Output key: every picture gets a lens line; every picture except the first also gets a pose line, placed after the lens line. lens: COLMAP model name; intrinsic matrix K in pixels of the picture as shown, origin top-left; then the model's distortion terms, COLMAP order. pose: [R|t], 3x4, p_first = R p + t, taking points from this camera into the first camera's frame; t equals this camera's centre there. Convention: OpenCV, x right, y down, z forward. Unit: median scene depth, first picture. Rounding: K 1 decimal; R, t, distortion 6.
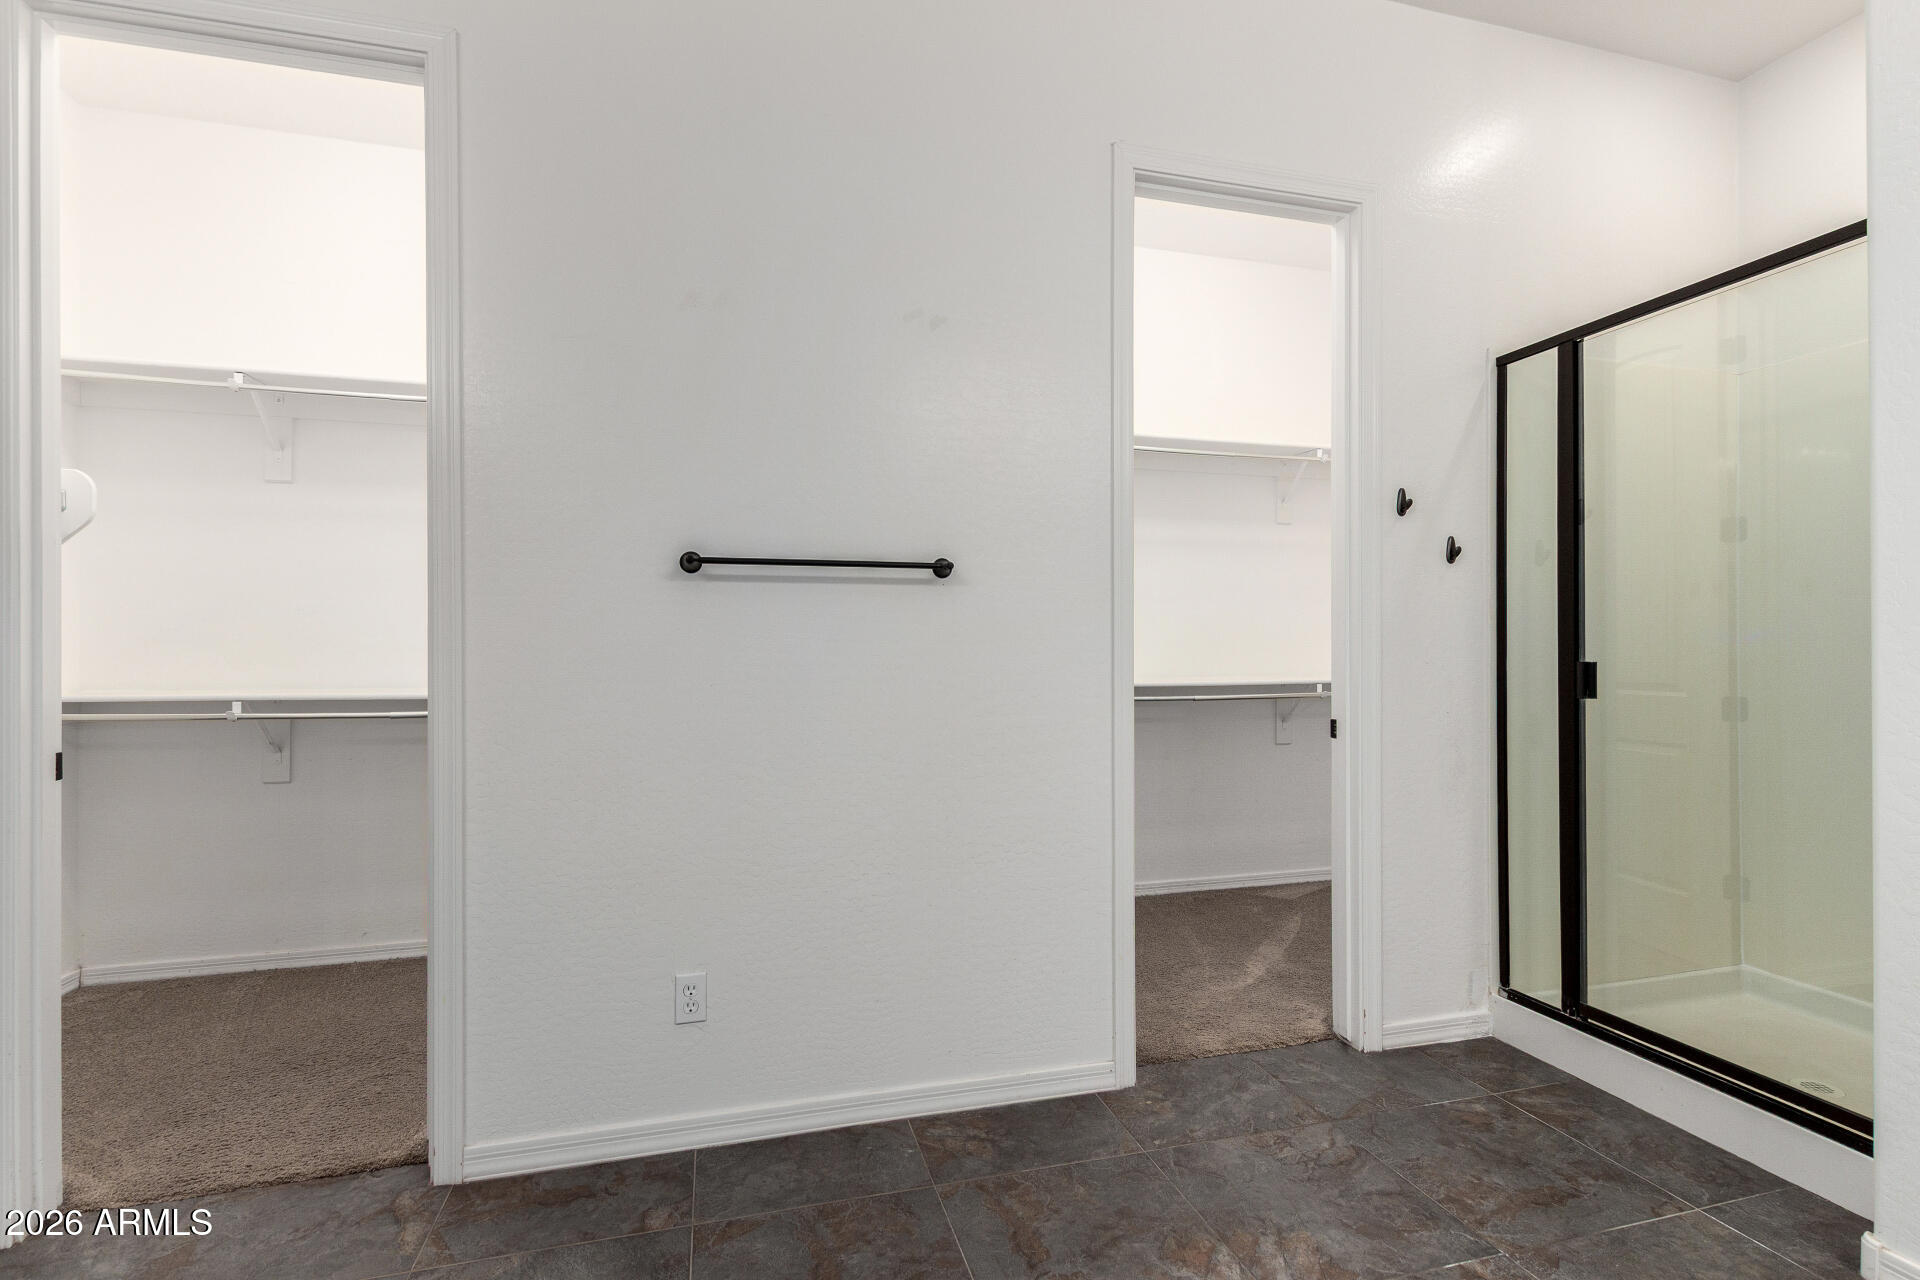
lens RADIAL K [[876.3, 0, 958.0], [0, 876.3, 649.5], [0, 0, 1]] dist [0.011779, -0.005772]
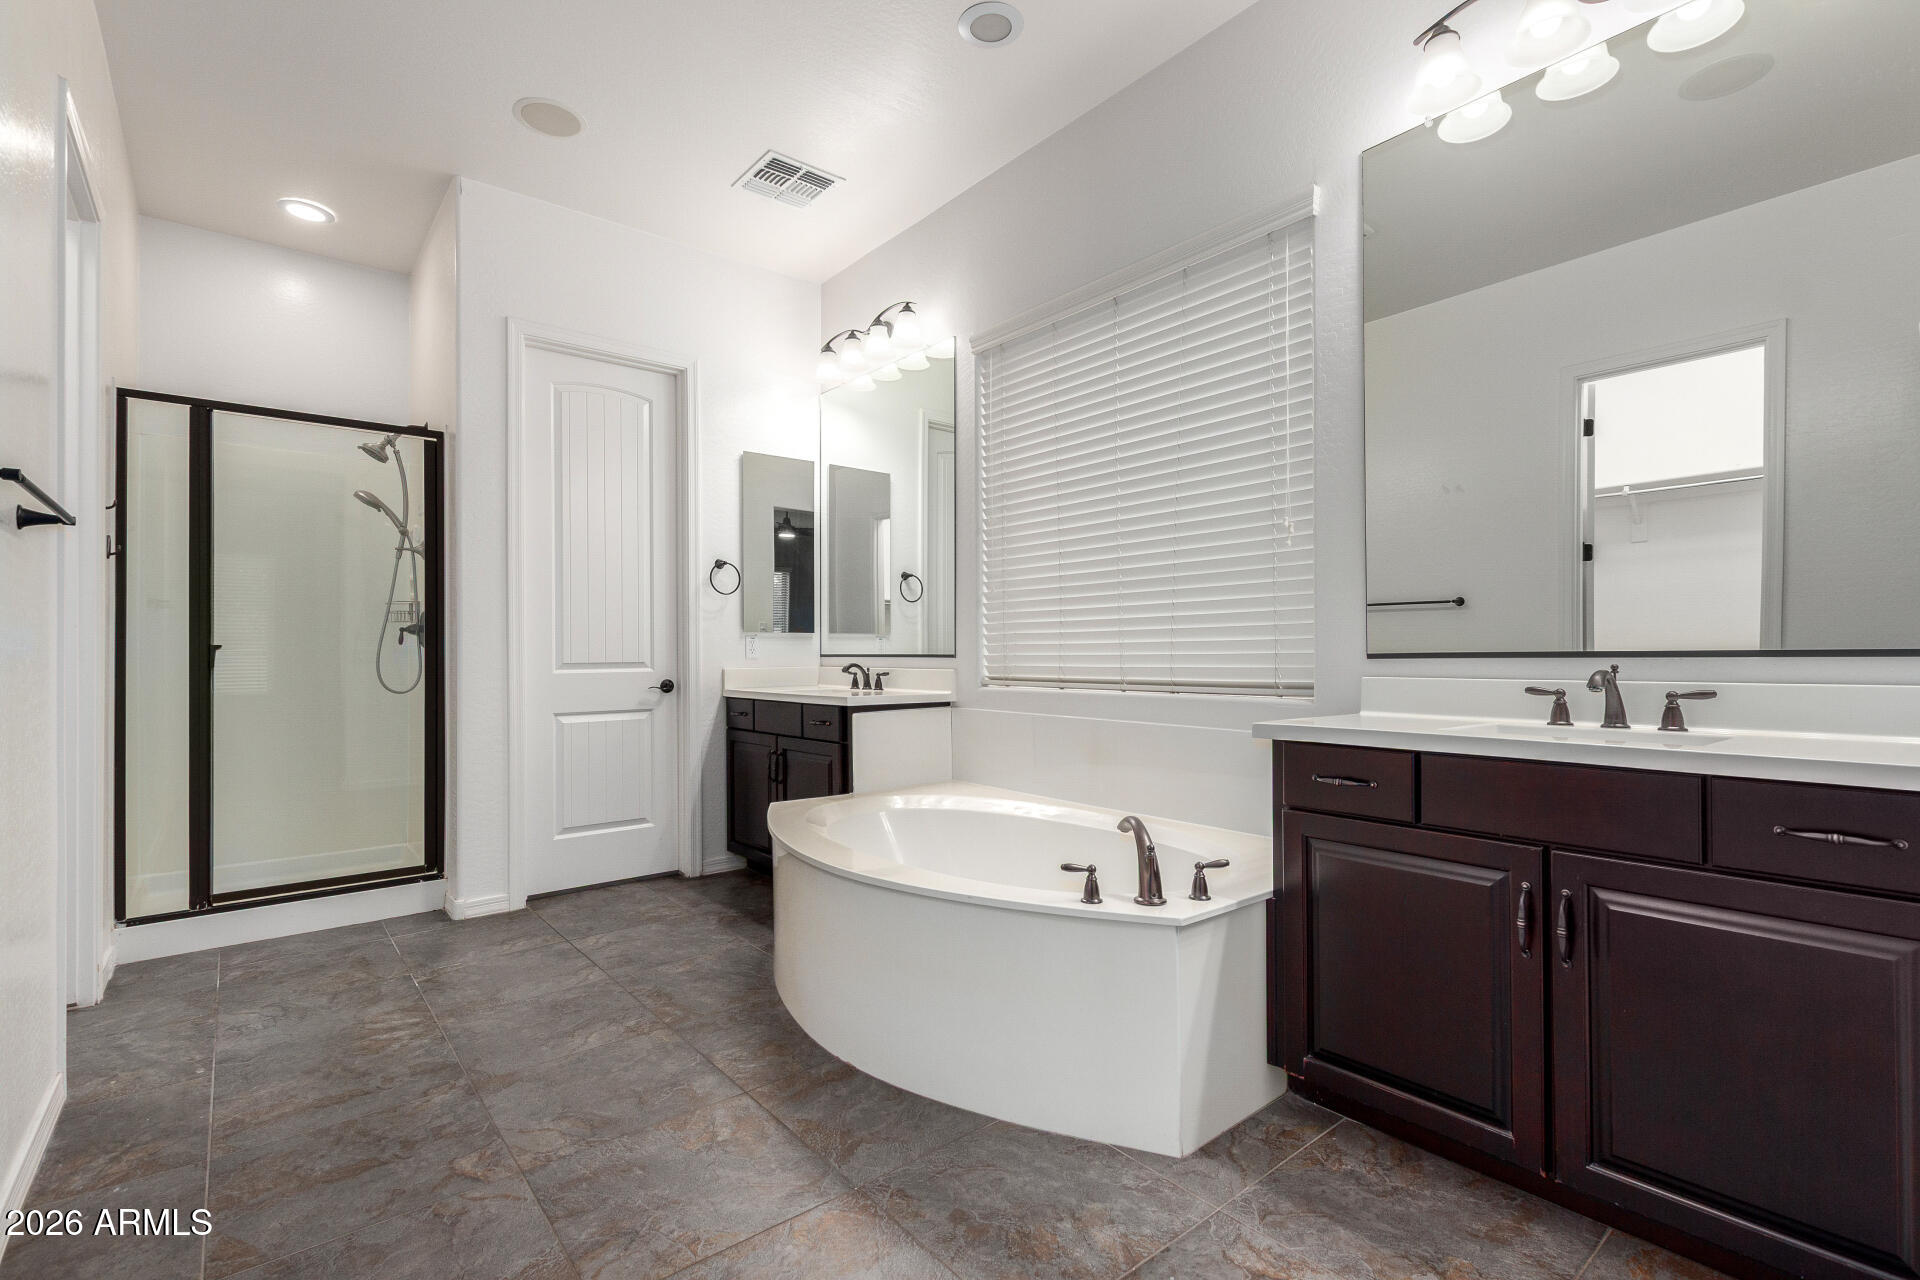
lens RADIAL K [[876.3, 0, 958.0], [0, 876.3, 649.5], [0, 0, 1]] dist [0.011779, -0.005772]
pose [[-0.404344, 0.006511, 0.914584, -1.107547], [0.000057, 0.999975, -0.007094, 0.032854], [-0.914607, -0.002817, -0.404334, 0.539619]]
